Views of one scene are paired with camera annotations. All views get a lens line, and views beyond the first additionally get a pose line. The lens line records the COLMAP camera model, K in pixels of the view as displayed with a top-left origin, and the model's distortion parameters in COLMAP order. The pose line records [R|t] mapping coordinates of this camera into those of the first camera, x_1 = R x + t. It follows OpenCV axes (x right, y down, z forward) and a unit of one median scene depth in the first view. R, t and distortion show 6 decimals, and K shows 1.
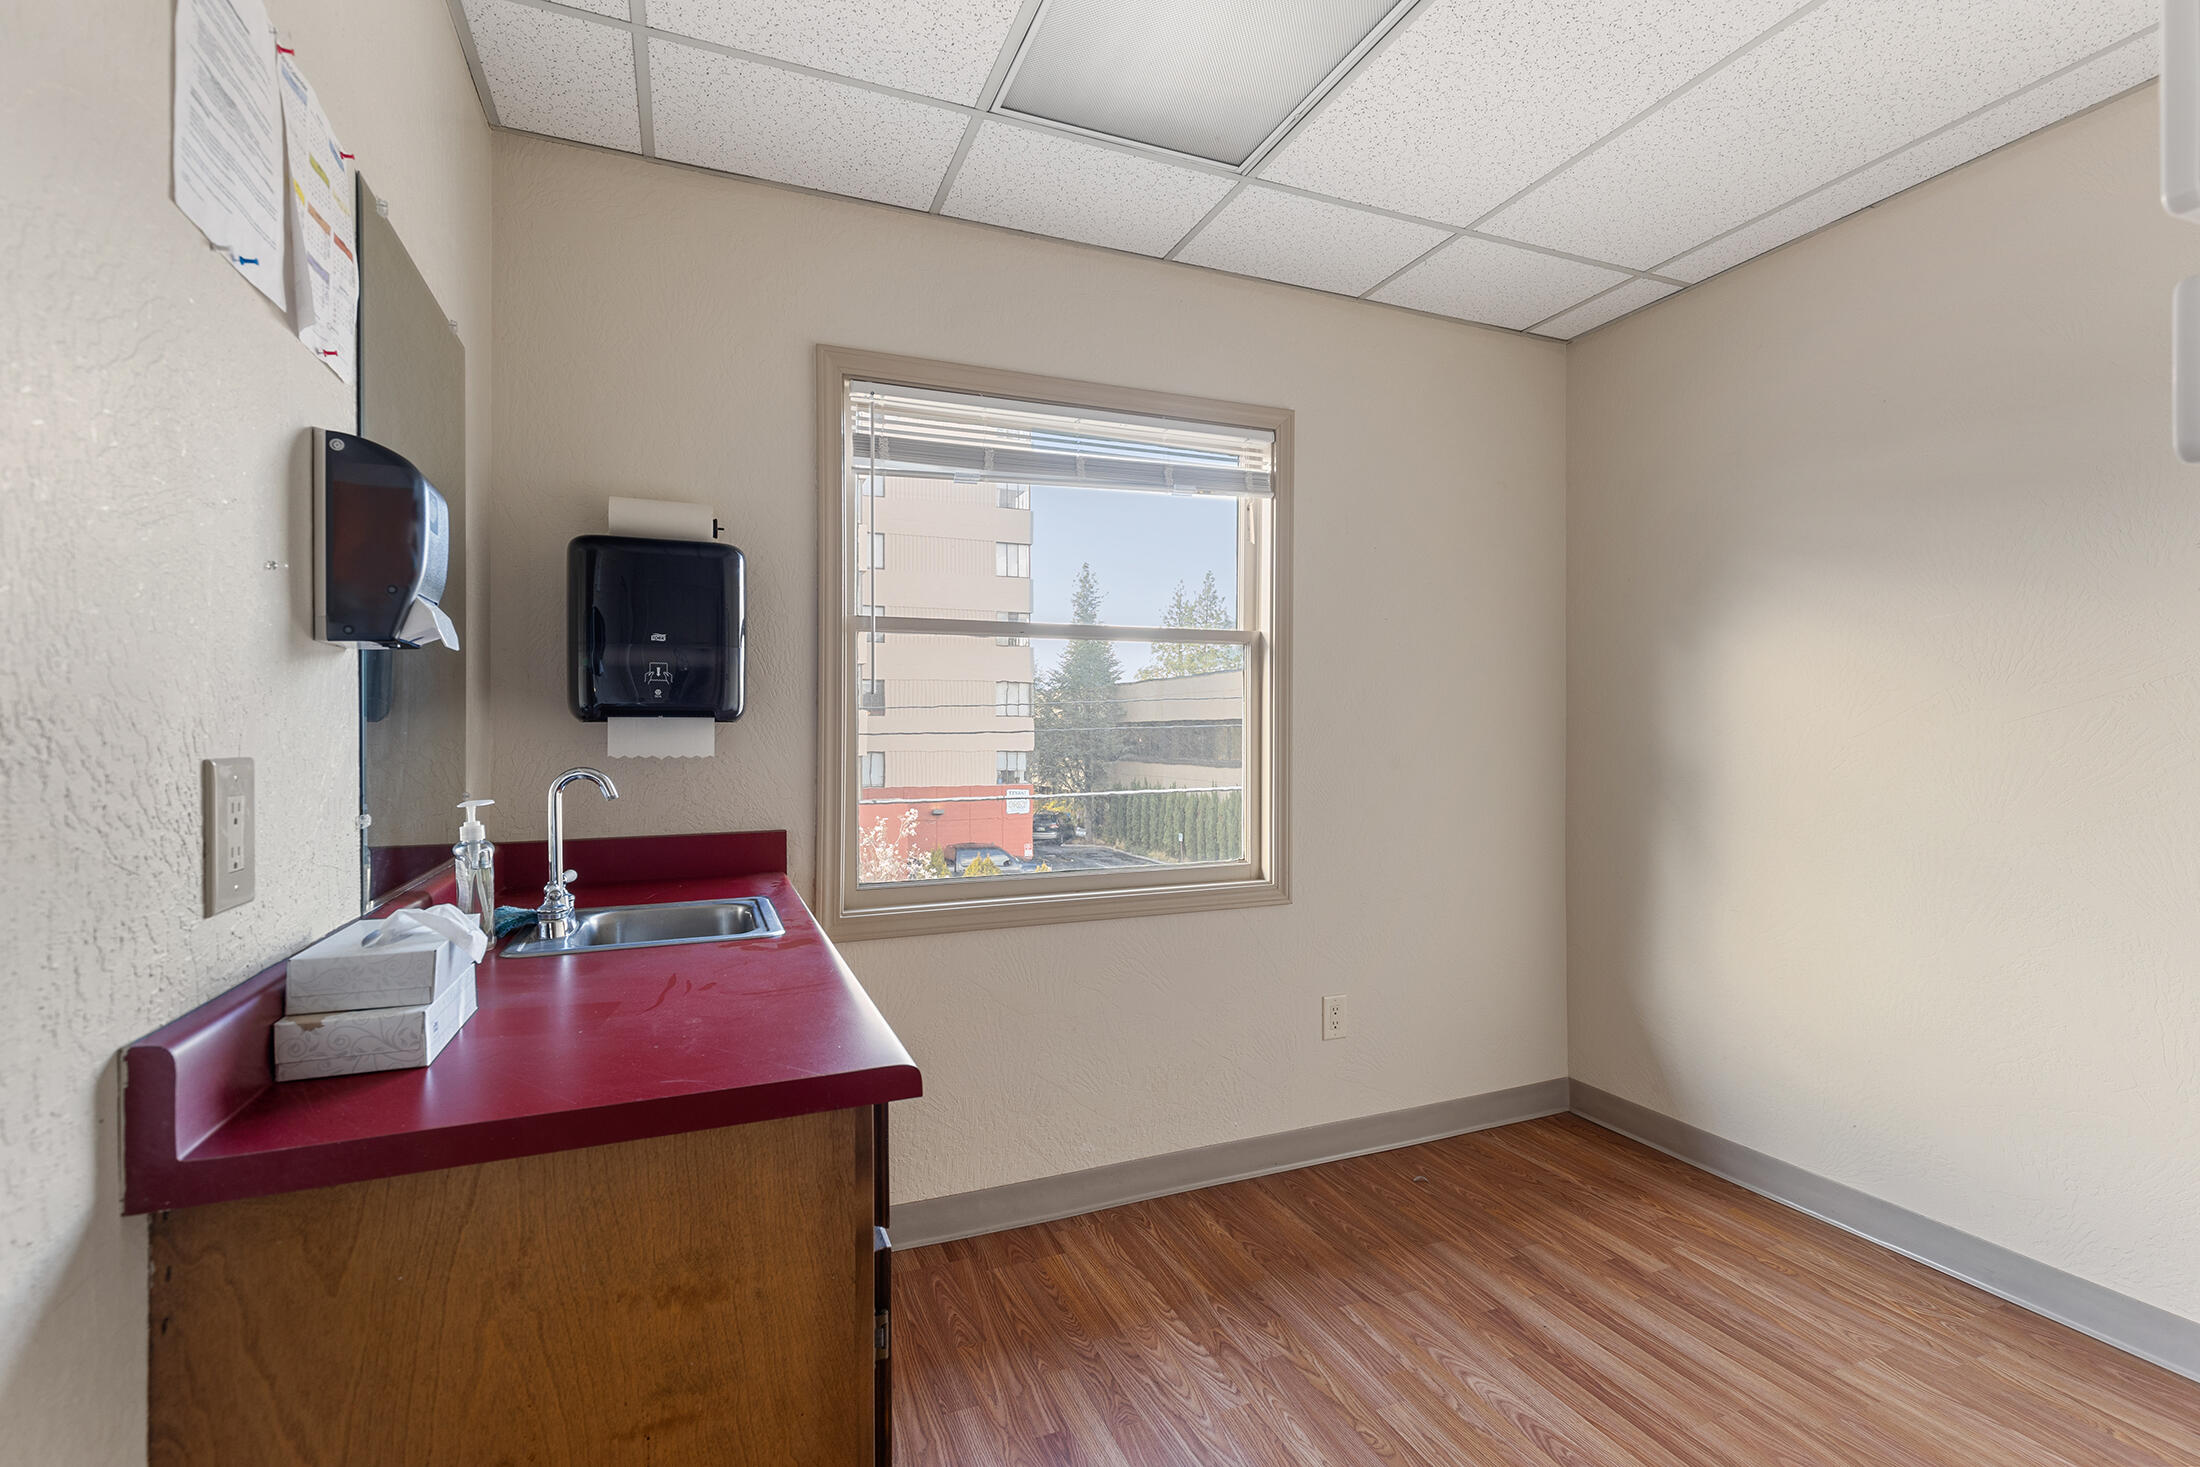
lens RADIAL K [[986.4, 0, 1096.8], [0, 986.4, 743.2], [0, 0, 1]] dist [0.002872, -0.000384]
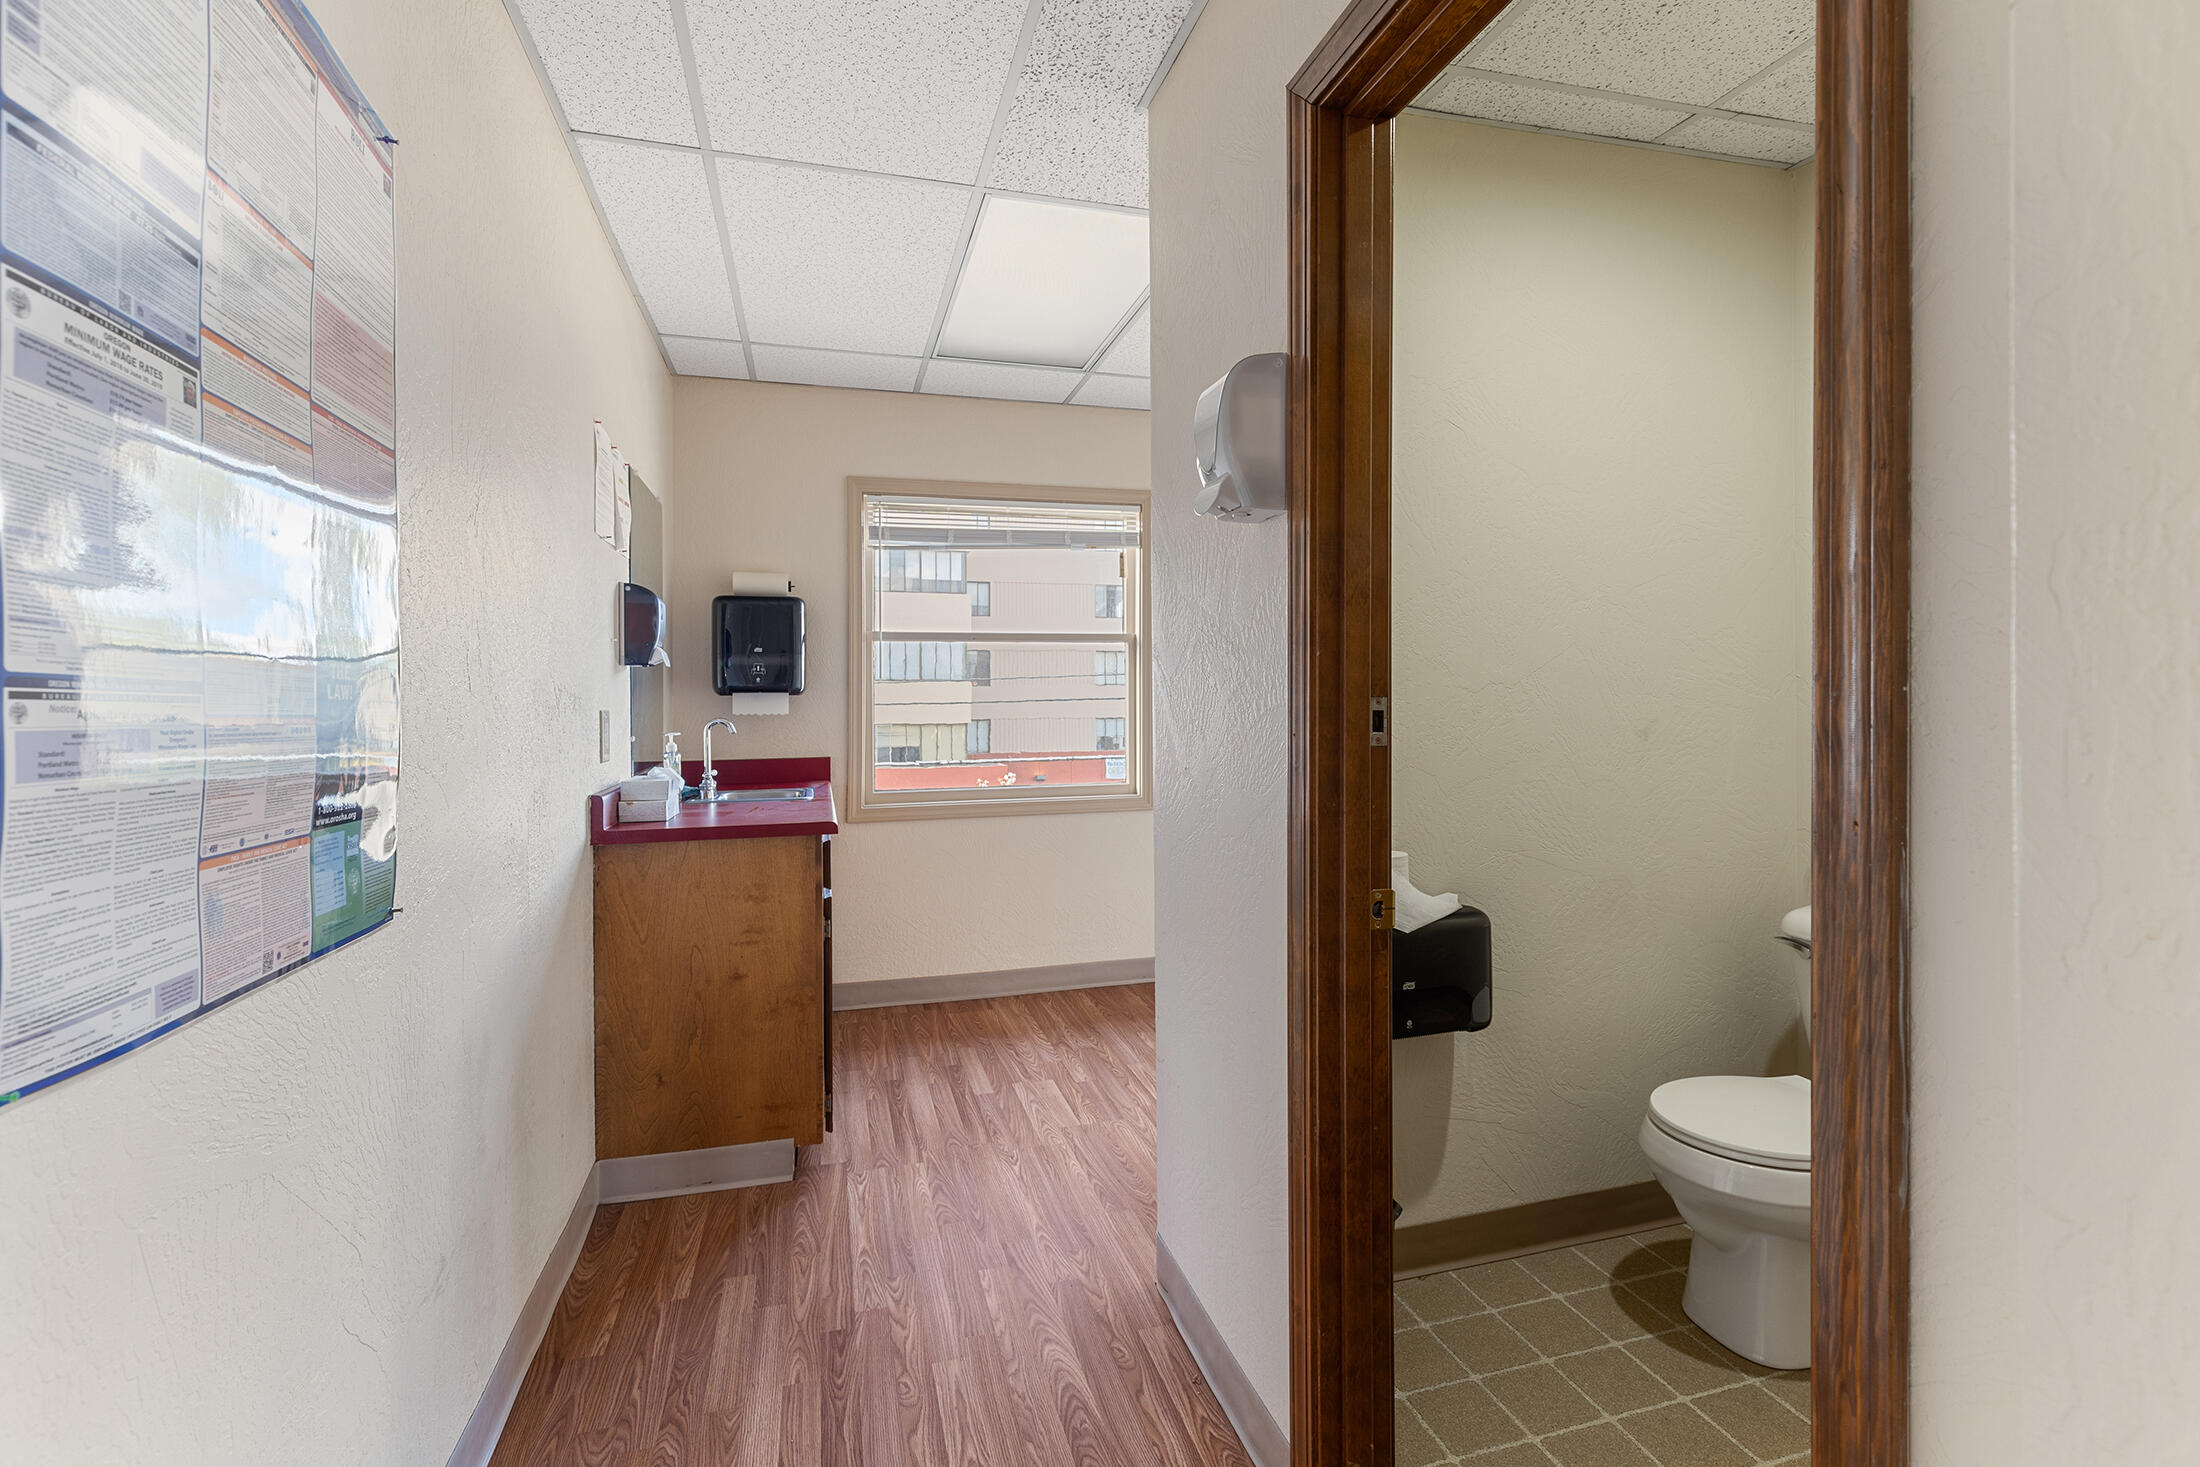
lens RADIAL K [[991.7, 0, 1095.3], [0, 991.7, 712.0], [0, 0, 1]] dist [-0.000696, -0.000096]
pose [[0.992850, -0.003319, -0.119322, 0.395274], [0.003383, 0.999994, 0.000336, 0.010927], [0.119320, -0.000738, 0.992856, -0.753154]]
